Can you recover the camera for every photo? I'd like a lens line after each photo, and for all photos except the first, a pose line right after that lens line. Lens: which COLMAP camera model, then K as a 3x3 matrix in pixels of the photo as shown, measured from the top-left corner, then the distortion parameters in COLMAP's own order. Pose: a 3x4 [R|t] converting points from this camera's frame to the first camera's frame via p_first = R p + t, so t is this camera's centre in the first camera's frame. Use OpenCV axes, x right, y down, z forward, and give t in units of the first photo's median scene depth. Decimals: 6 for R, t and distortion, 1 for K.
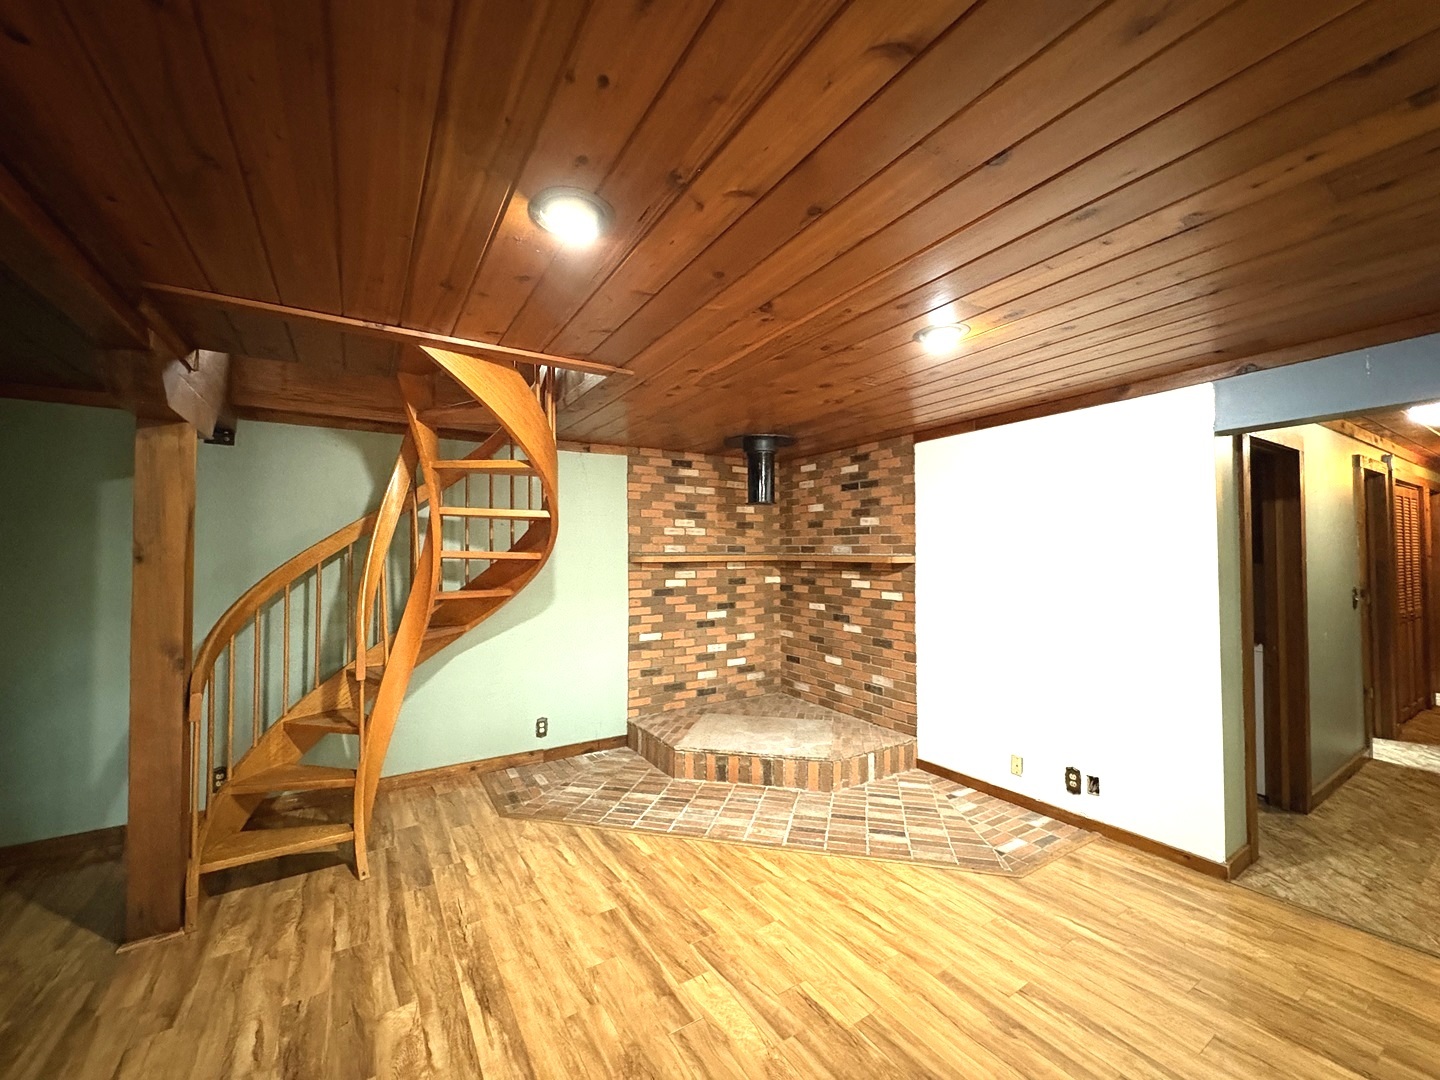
lens RADIAL K [[573.0, 0, 718.7], [0, 573.0, 543.4], [0, 0, 1]] dist [0.001941, 0.000145]
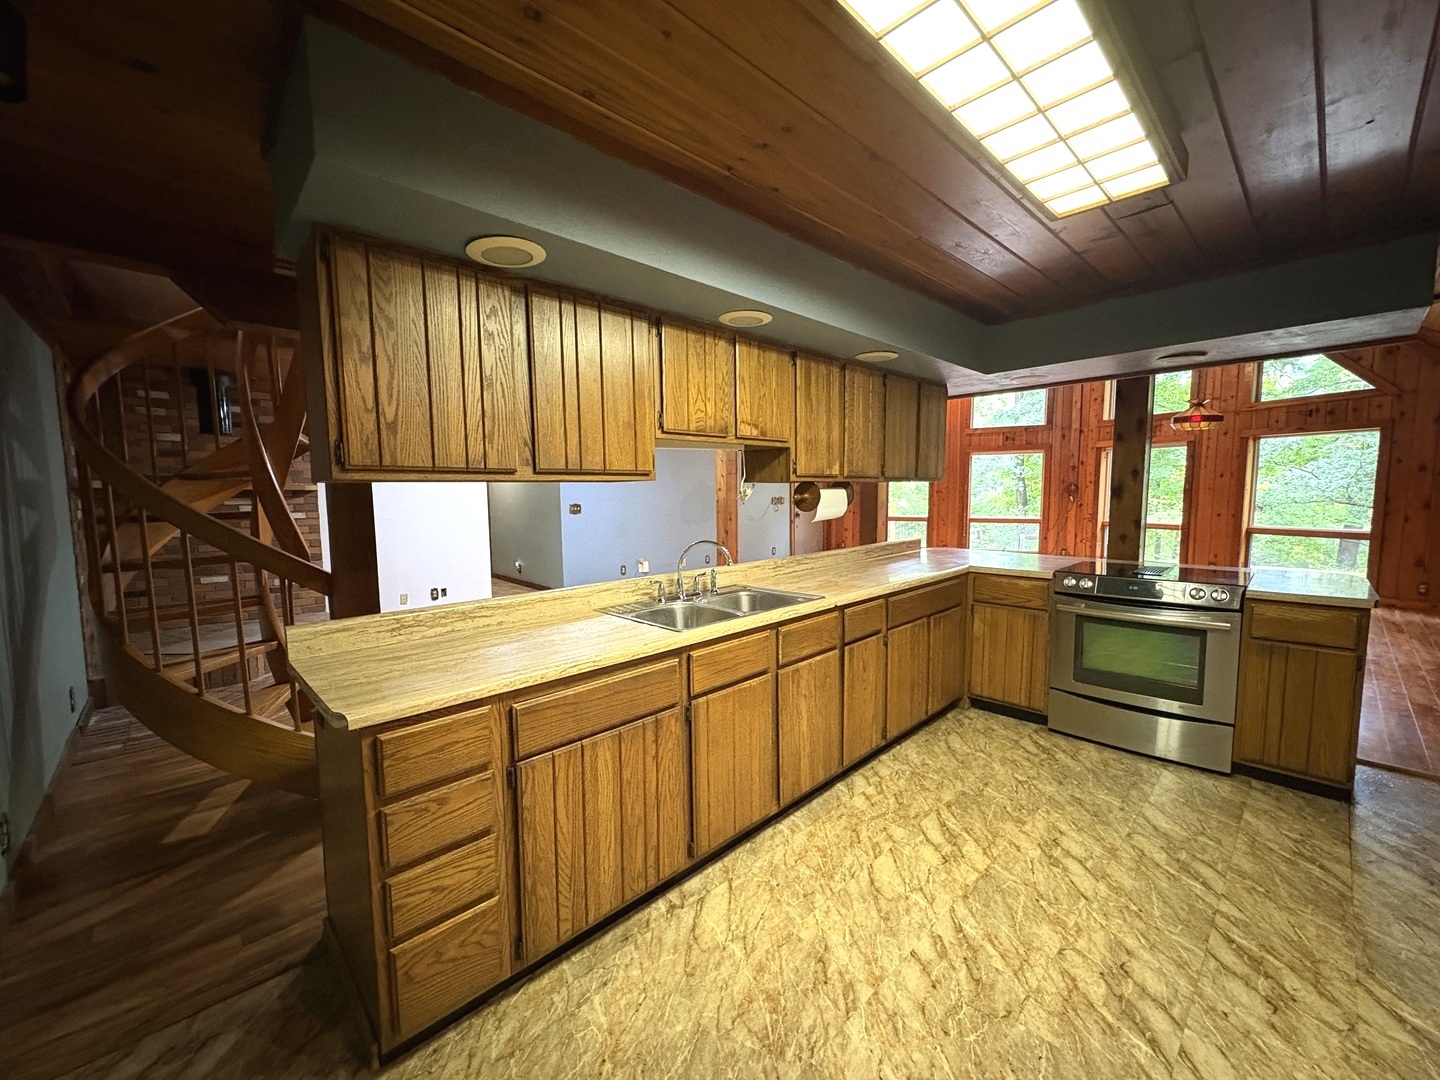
lens RADIAL K [[573.0, 0, 724.6], [0, 573.0, 538.7], [0, 0, 1]] dist [0.001941, 0.000145]
pose [[-0.191000, -0.081663, 0.978187, -0.936651], [-0.016471, 0.996660, 0.079989, 0.017830], [-0.981452, -0.000834, -0.191707, 0.216801]]
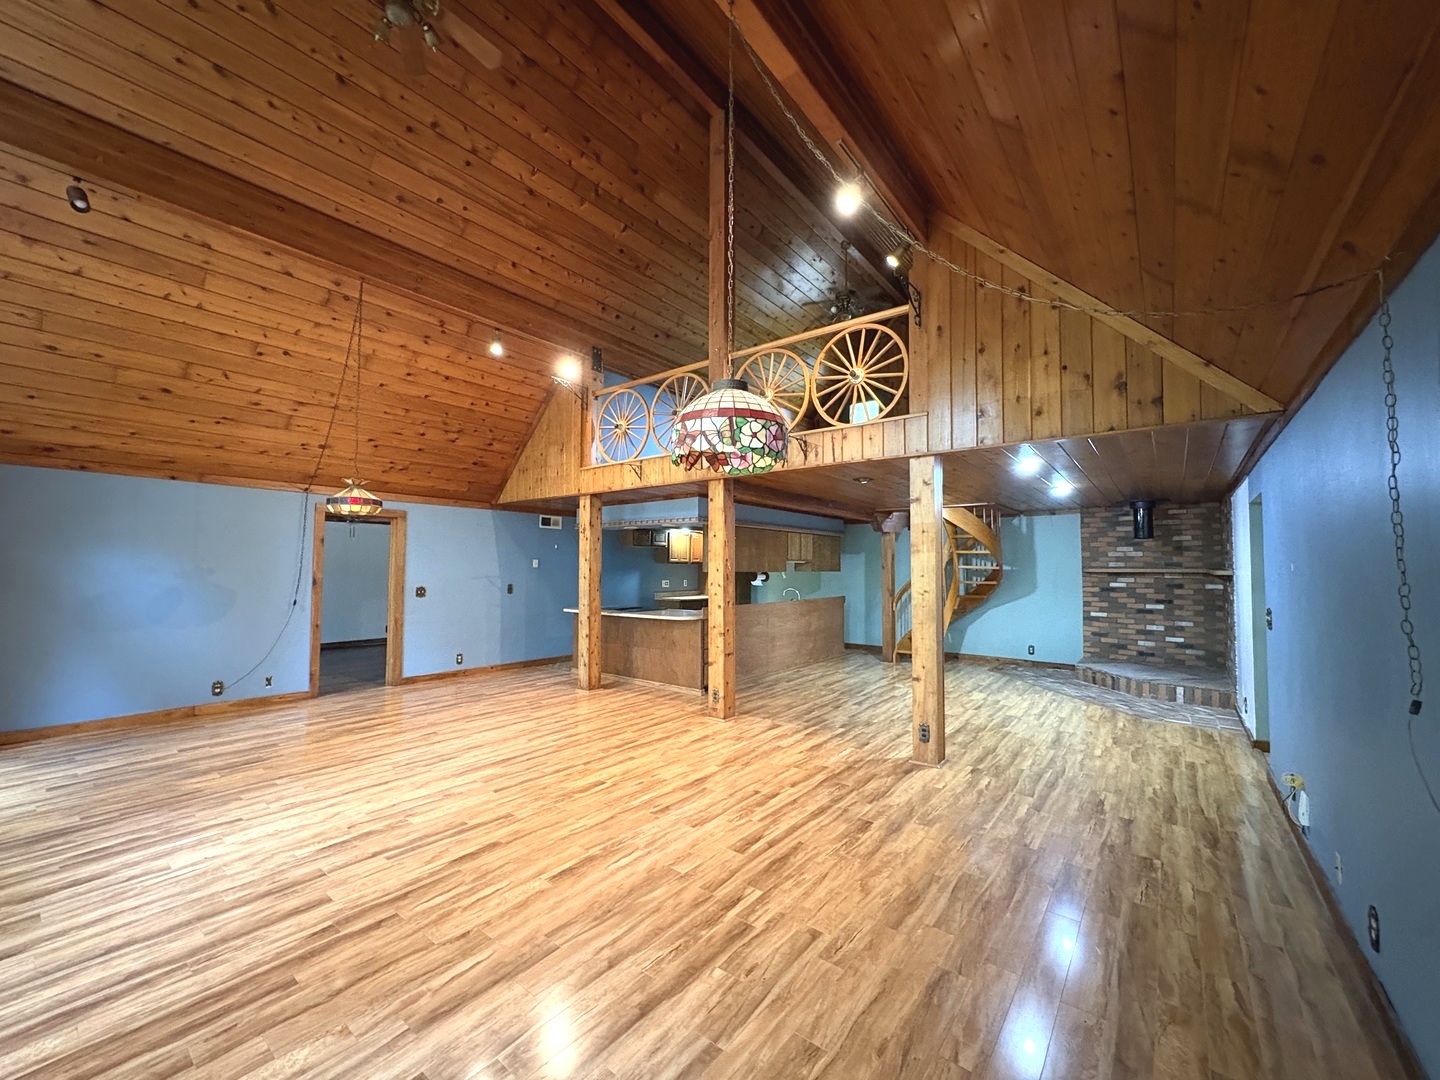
lens RADIAL K [[573.0, 0, 716.3], [0, 573.0, 541.6], [0, 0, 1]] dist [0.001941, 0.000145]
pose [[0.338514, -0.030192, -0.940477, 1.102102], [0.016438, 0.999522, -0.026171, -0.032824], [0.940818, -0.006600, 0.338848, -0.676461]]
